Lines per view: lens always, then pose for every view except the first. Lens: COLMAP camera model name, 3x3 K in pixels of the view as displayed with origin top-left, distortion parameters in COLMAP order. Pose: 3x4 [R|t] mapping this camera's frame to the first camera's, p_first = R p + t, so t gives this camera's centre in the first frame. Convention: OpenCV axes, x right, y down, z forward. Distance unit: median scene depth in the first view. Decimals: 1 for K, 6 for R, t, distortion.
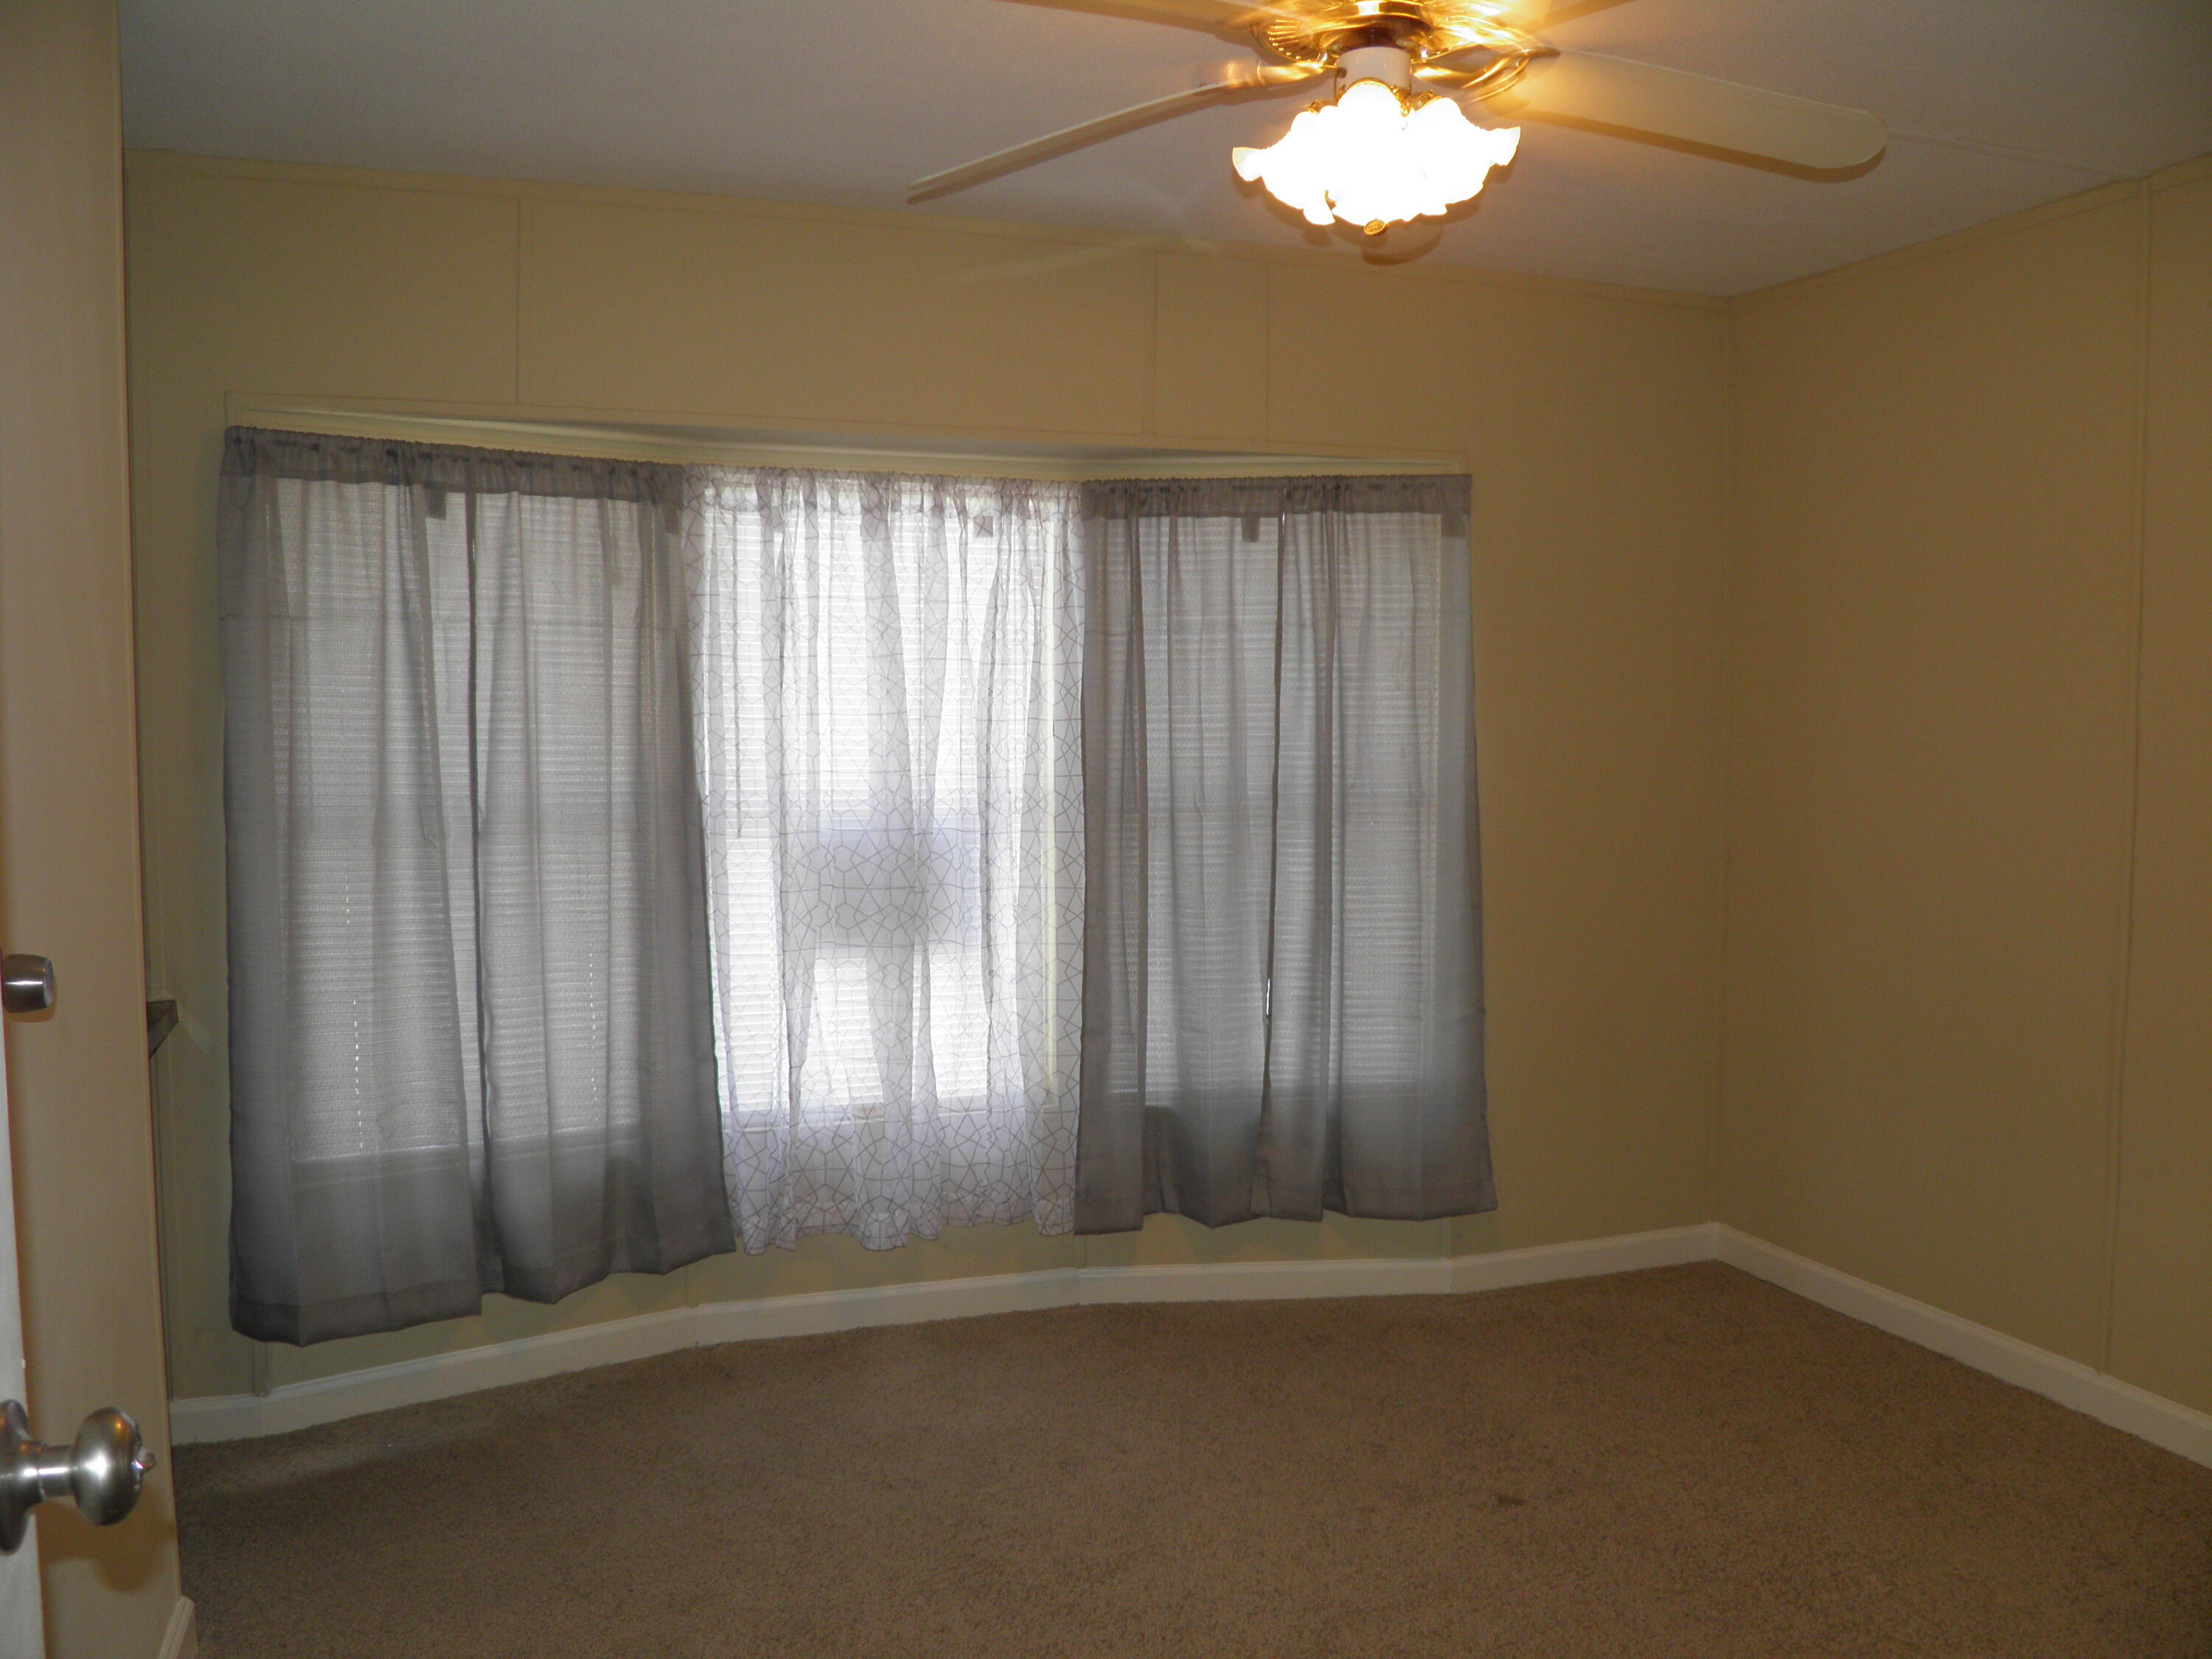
lens RADIAL K [[1841.9, 0, 1110.4], [0, 1841.9, 806.2], [0, 0, 1]] dist [-0.130817, 0.077748]
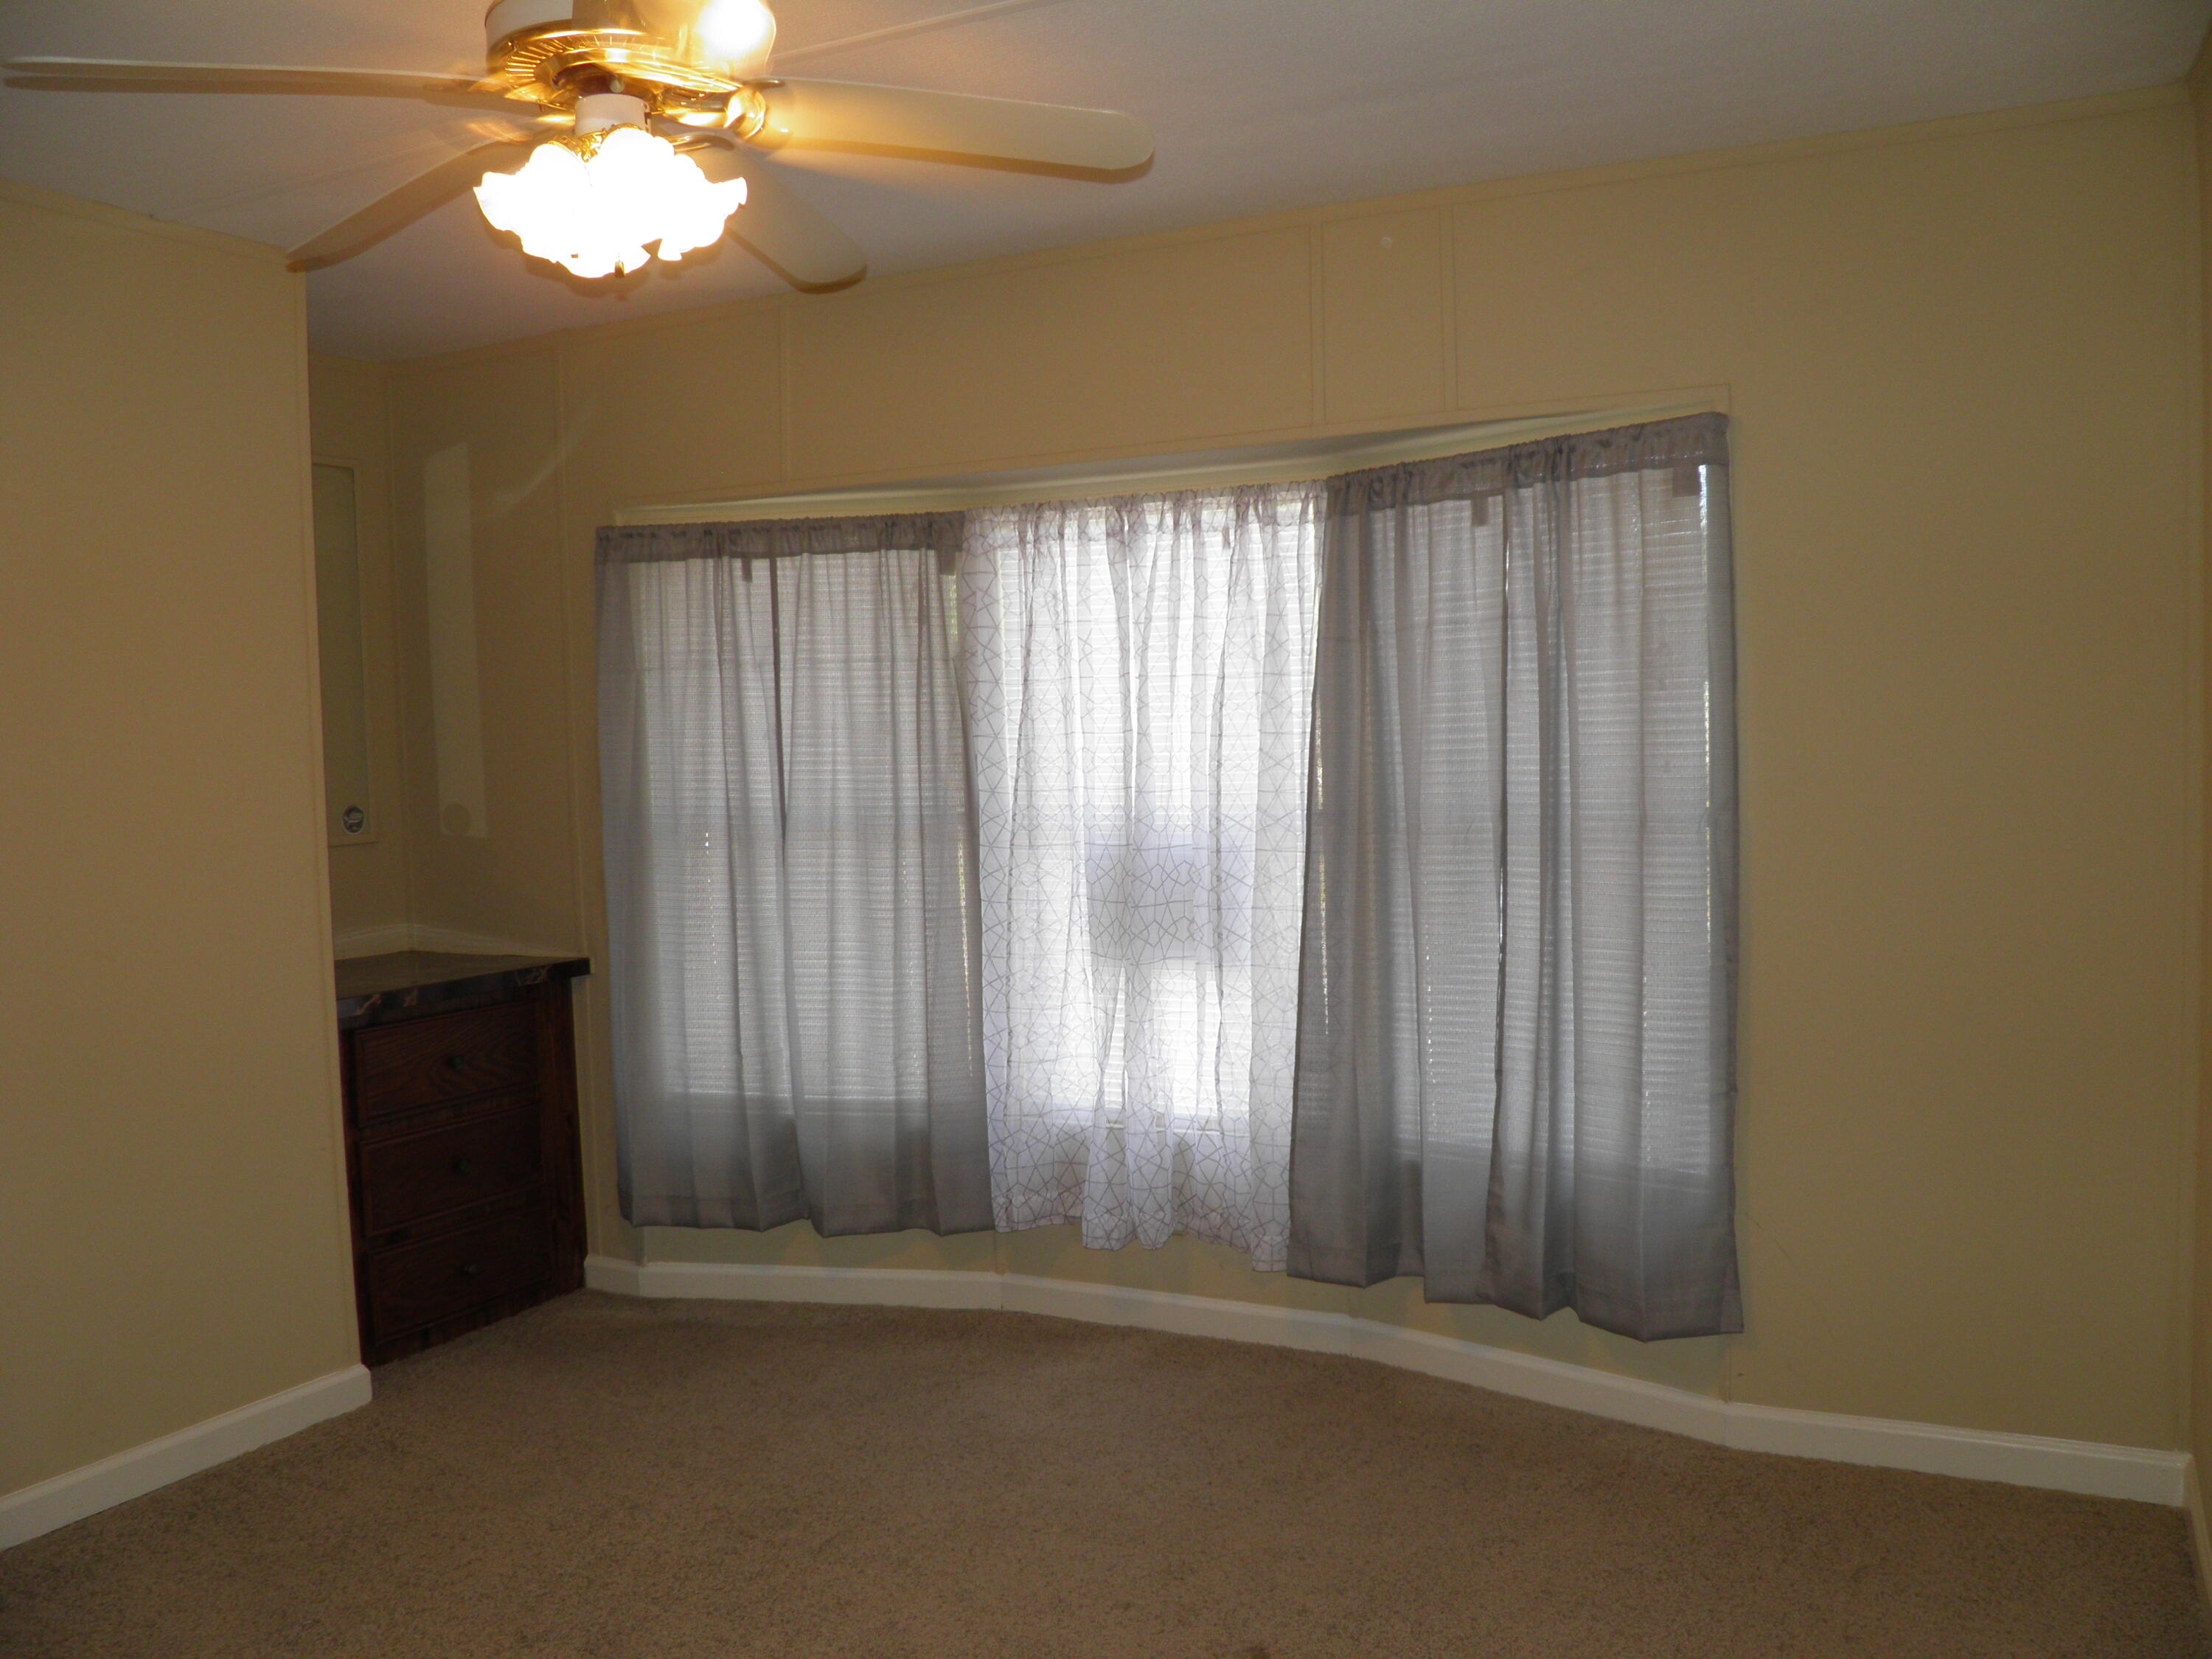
lens RADIAL K [[1841.9, 0, 1106.9], [0, 1841.9, 853.4], [0, 0, 1]] dist [-0.130817, 0.077748]
pose [[0.682703, 0.027385, -0.730183, 0.614974], [-0.012791, 0.999592, 0.025530, -0.008733], [0.730584, -0.008090, 0.682774, 0.288797]]
